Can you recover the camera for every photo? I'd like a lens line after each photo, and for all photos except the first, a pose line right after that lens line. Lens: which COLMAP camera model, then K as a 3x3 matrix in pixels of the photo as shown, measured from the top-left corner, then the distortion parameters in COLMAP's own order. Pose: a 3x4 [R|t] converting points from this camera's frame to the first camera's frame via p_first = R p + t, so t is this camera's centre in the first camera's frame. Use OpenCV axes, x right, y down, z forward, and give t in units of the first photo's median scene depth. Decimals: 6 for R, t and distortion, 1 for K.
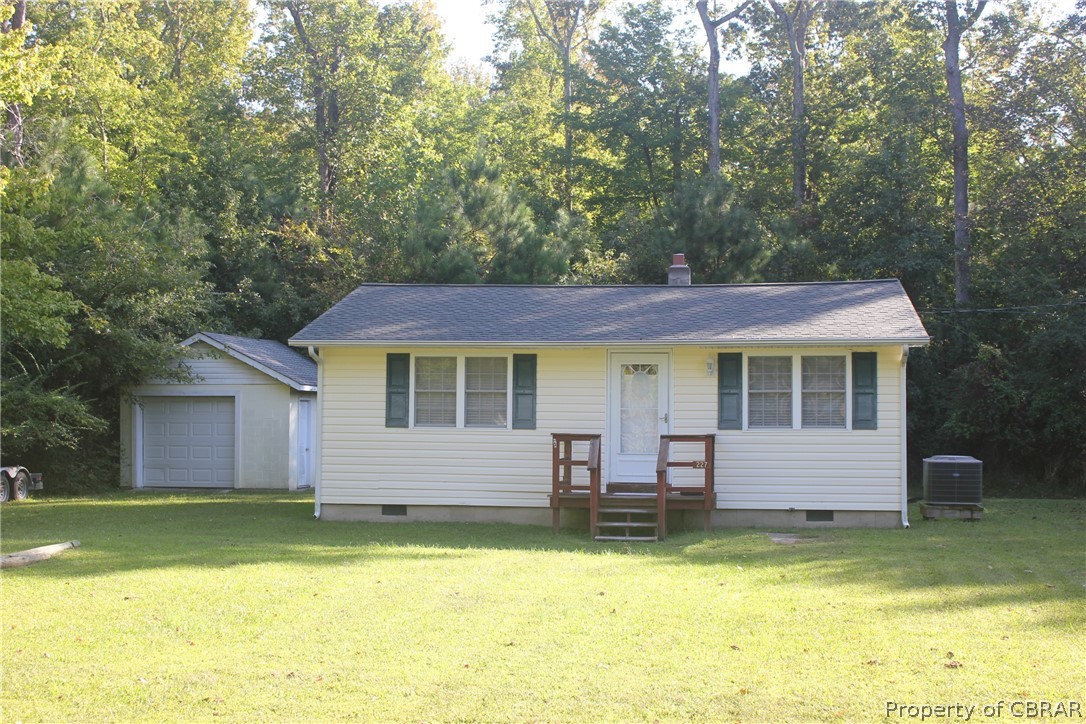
lens RADIAL K [[1438.7, 0, 543.3], [0, 1438.7, 367.6], [0, 0, 1]] dist [-0.033655, 0.000000]
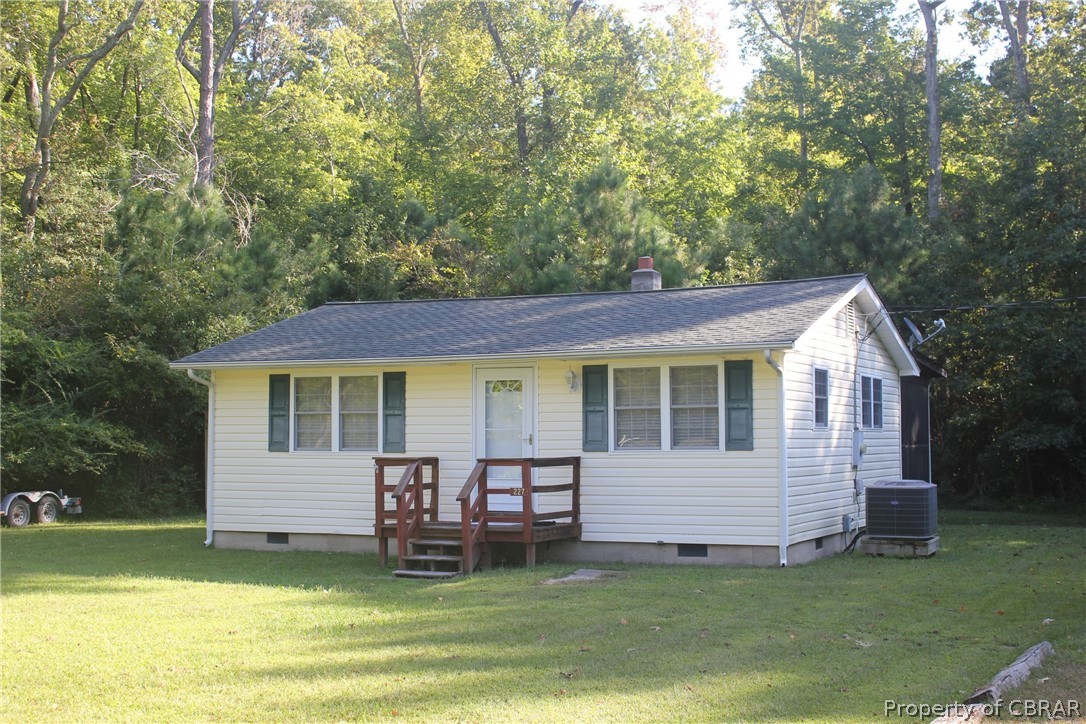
lens RADIAL K [[1438.7, 0, 542.8], [0, 1438.7, 358.4], [0, 0, 1]] dist [-0.033655, 0.000000]
pose [[0.954874, -0.026711, -0.295807, 0.355048], [0.020623, 0.999507, -0.023682, 0.005866], [0.296294, 0.016513, 0.954954, 0.139071]]
